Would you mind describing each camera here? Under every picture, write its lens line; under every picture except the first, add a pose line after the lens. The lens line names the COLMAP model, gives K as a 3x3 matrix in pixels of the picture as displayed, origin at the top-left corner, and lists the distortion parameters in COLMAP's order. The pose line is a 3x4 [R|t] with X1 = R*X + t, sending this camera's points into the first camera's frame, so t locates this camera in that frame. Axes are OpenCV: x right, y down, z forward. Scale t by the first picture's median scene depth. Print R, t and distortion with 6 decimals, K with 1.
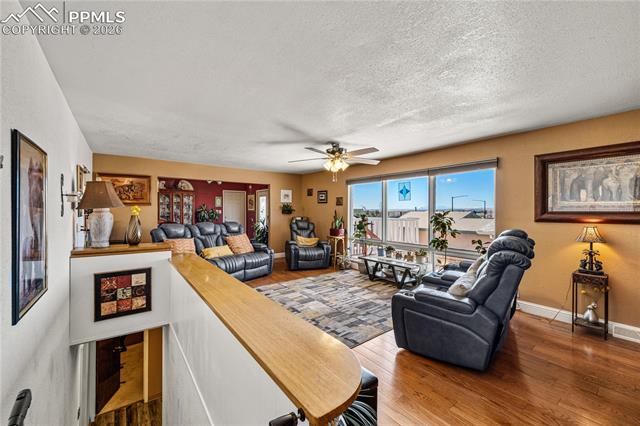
lens RADIAL K [[262.7, 0, 320.7], [0, 262.7, 216.8], [0, 0, 1]] dist [0.000275, -0.000037]
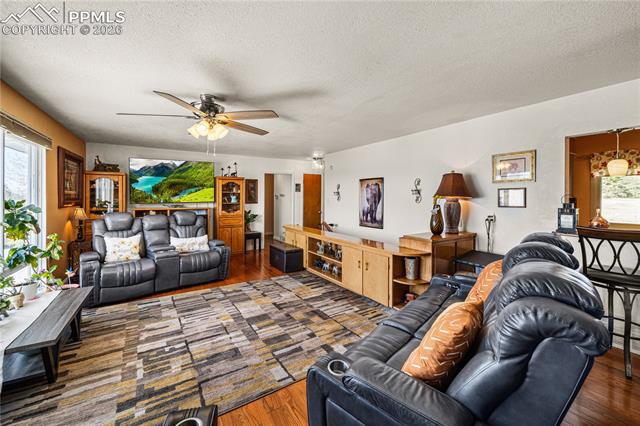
lens RADIAL K [[264.3, 0, 316.4], [0, 264.3, 199.4], [0, 0, 1]] dist [0.002254, 0.000045]
pose [[-0.995376, -0.005691, 0.095883, -0.257707], [-0.002650, 0.999491, 0.031806, -0.042164], [-0.096015, 0.031404, -0.994884, 1.522743]]
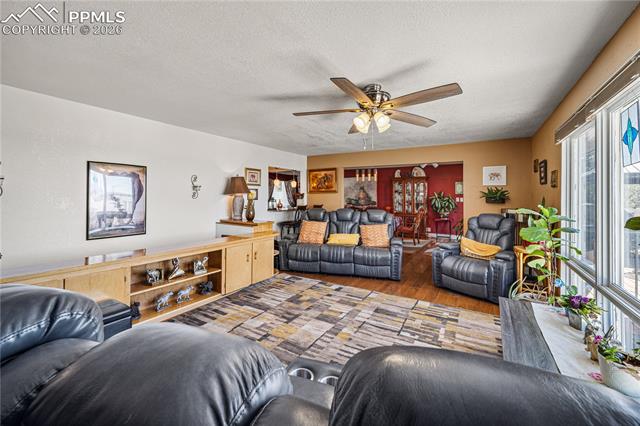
lens RADIAL K [[264.3, 0, 316.4], [0, 264.3, 199.4], [0, 0, 1]] dist [0.002254, 0.000045]
pose [[0.348945, 0.008175, -0.937108, 0.548624], [-0.030787, 0.999522, -0.002745, -0.009530], [0.936637, 0.029808, 0.349030, 0.618955]]
